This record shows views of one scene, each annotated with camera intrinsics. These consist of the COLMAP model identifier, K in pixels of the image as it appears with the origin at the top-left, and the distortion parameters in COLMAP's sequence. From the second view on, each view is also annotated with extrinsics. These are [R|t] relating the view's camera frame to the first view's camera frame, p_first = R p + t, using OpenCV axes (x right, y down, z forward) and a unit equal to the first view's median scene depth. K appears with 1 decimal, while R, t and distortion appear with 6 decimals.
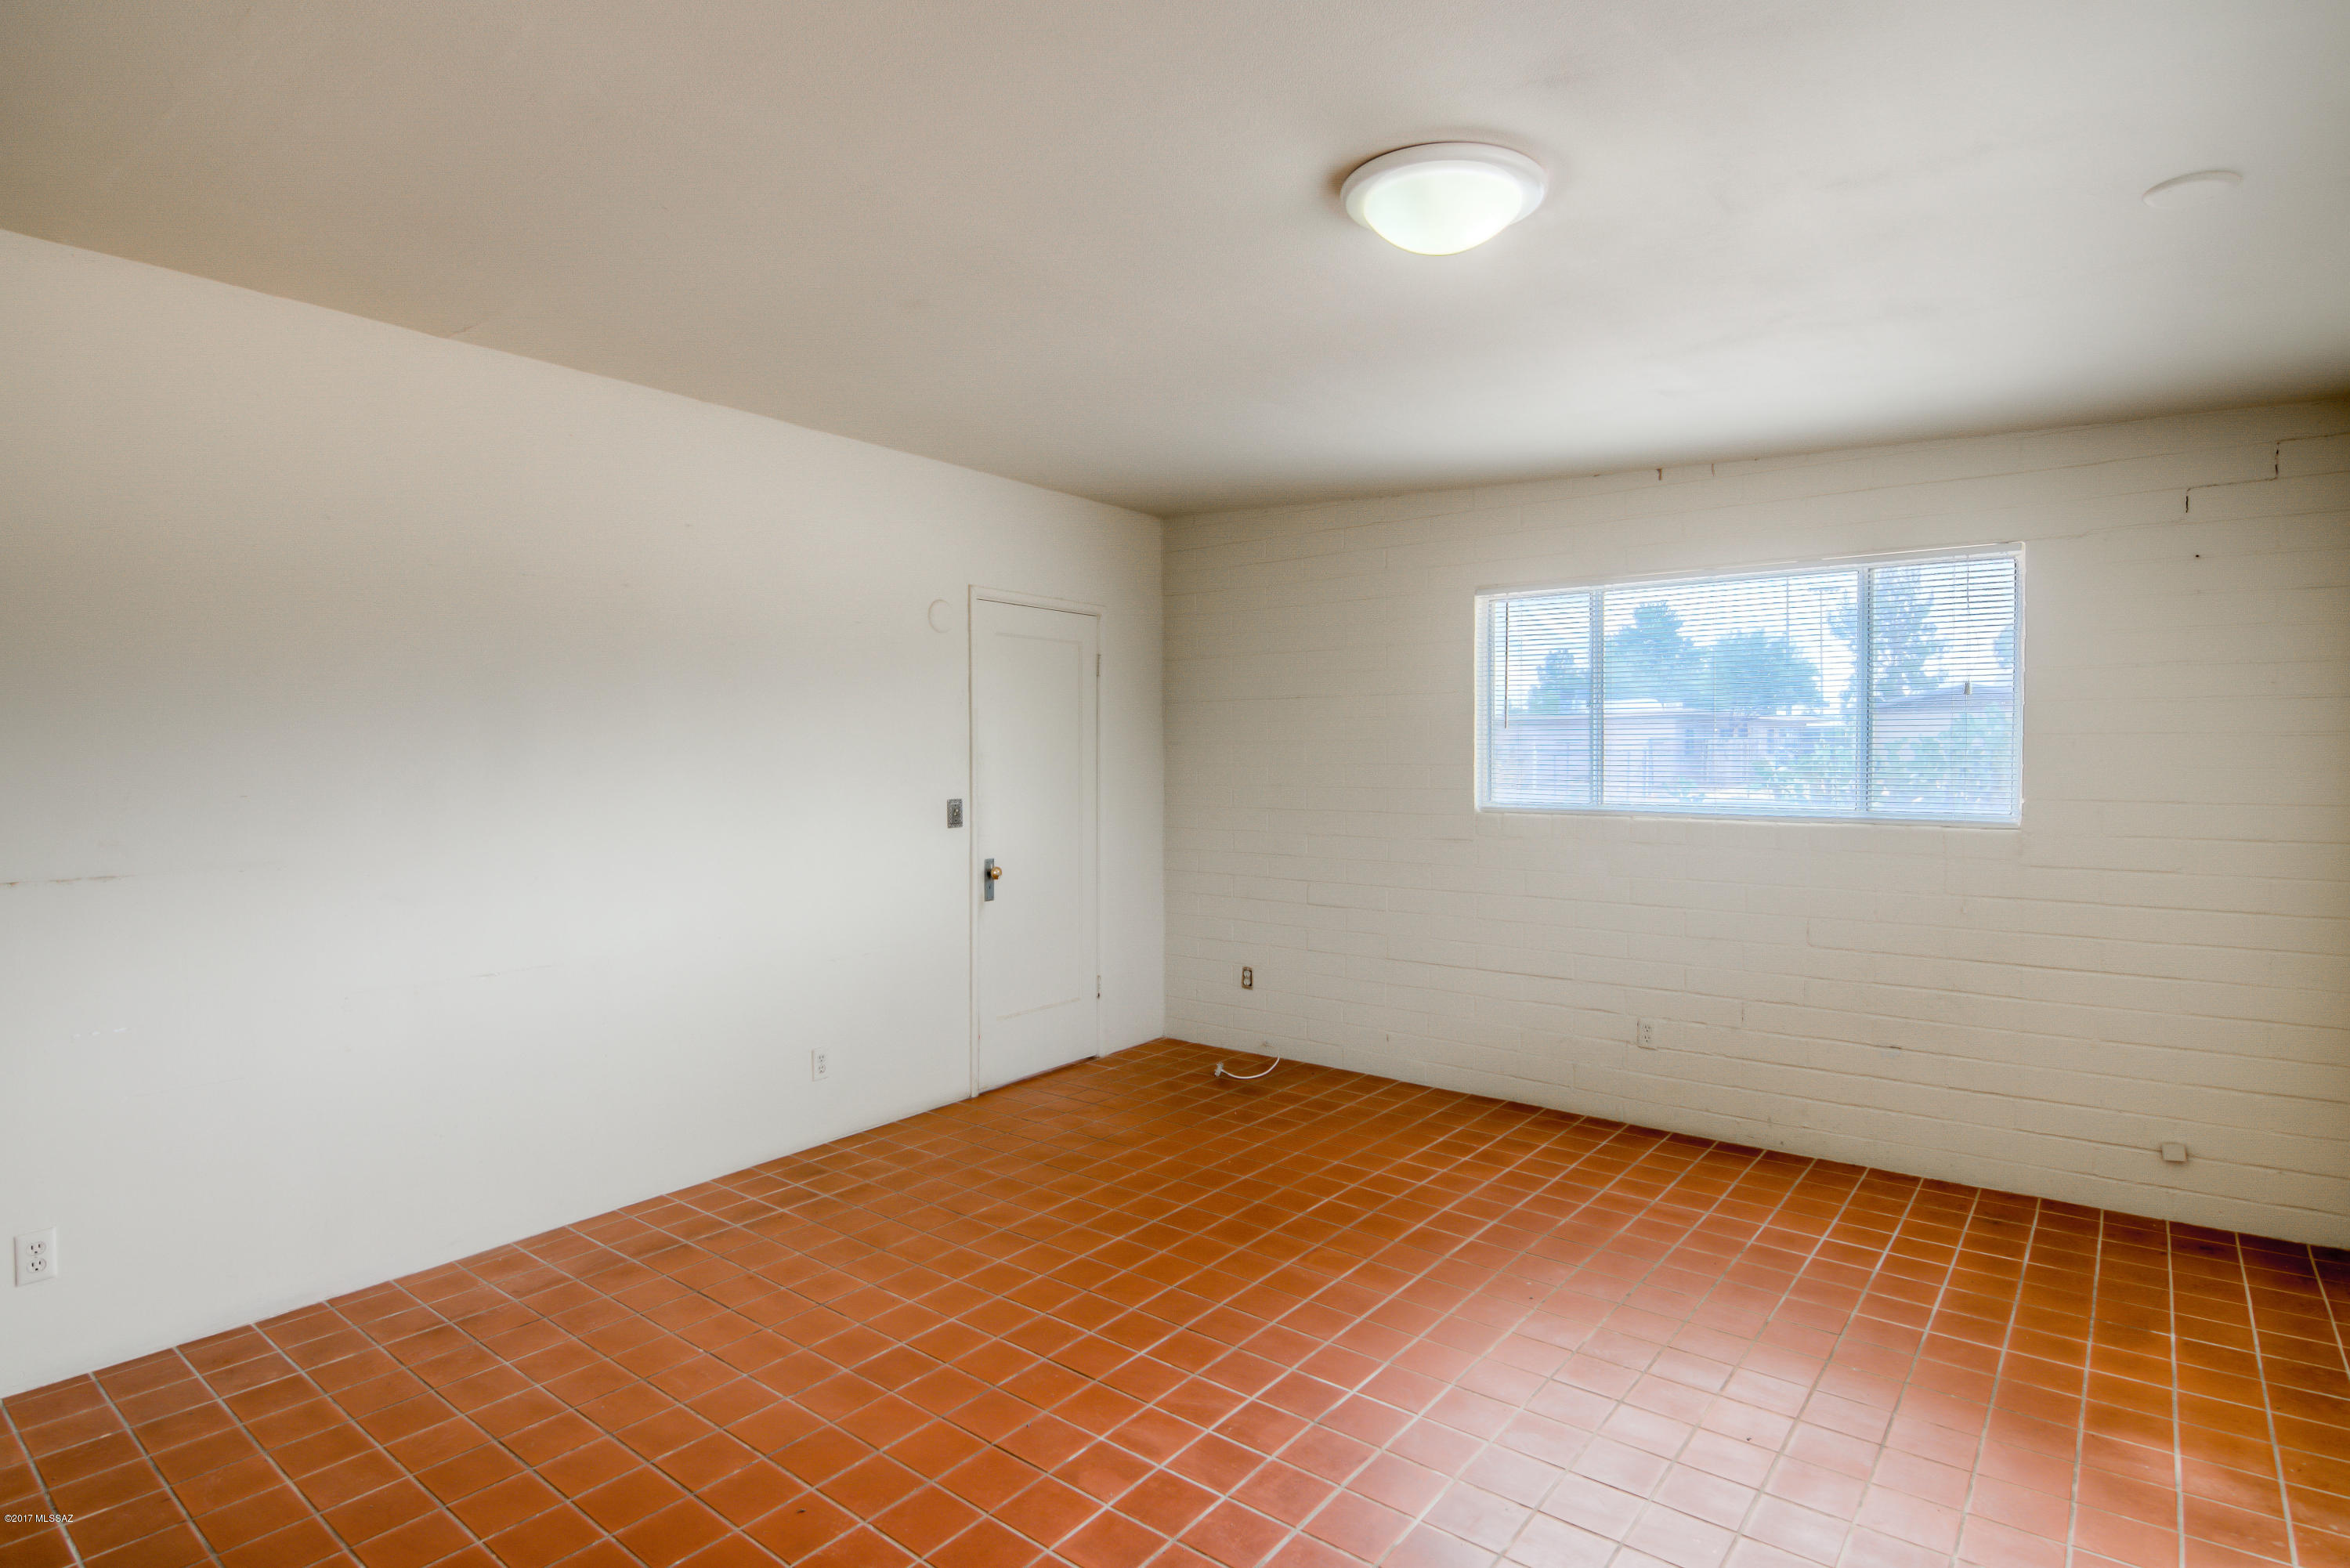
lens RADIAL K [[1226.0, 0, 1177.7], [0, 1226.0, 741.8], [0, 0, 1]] dist [0.002311, -0.016546]
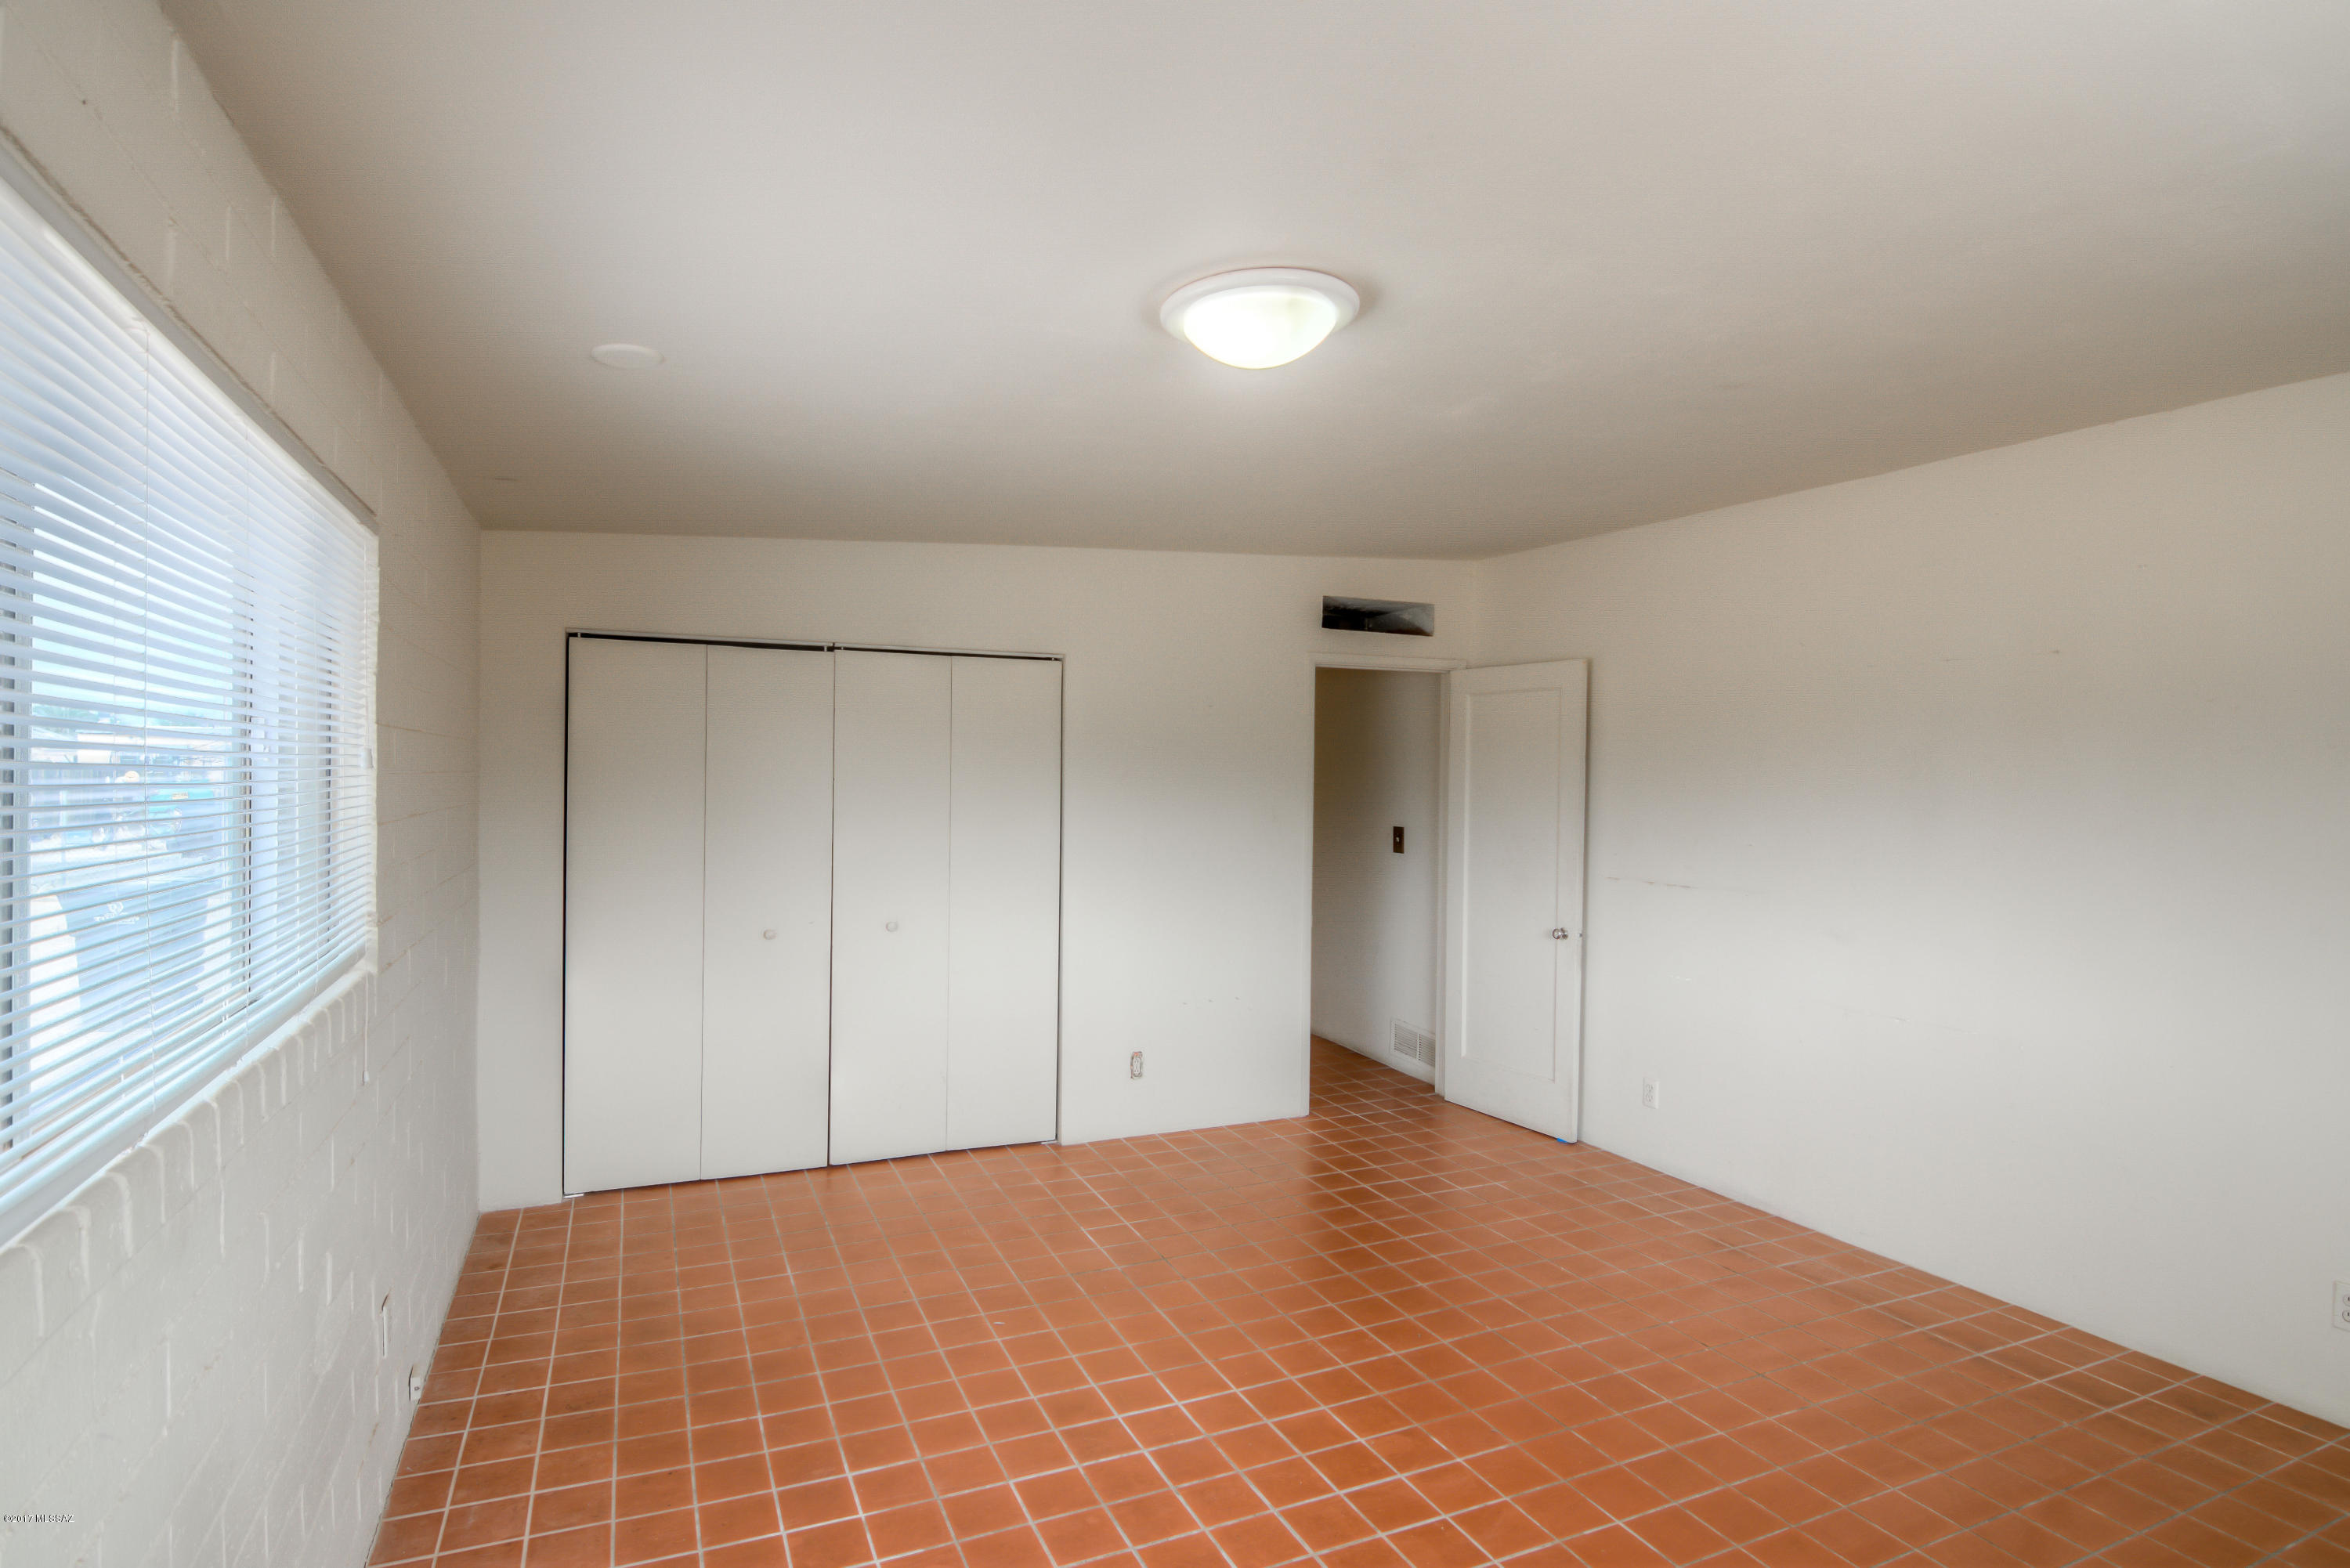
lens RADIAL K [[1190.3, 0, 1175.0], [0, 1190.3, 784.0], [0, 0, 1]] dist [-0.002447, -0.015701]
pose [[-0.458052, 0.011889, -0.888846, 0.806223], [-0.003232, 0.999882, 0.015039, -0.050132], [0.888920, 0.009762, -0.457959, 1.004604]]
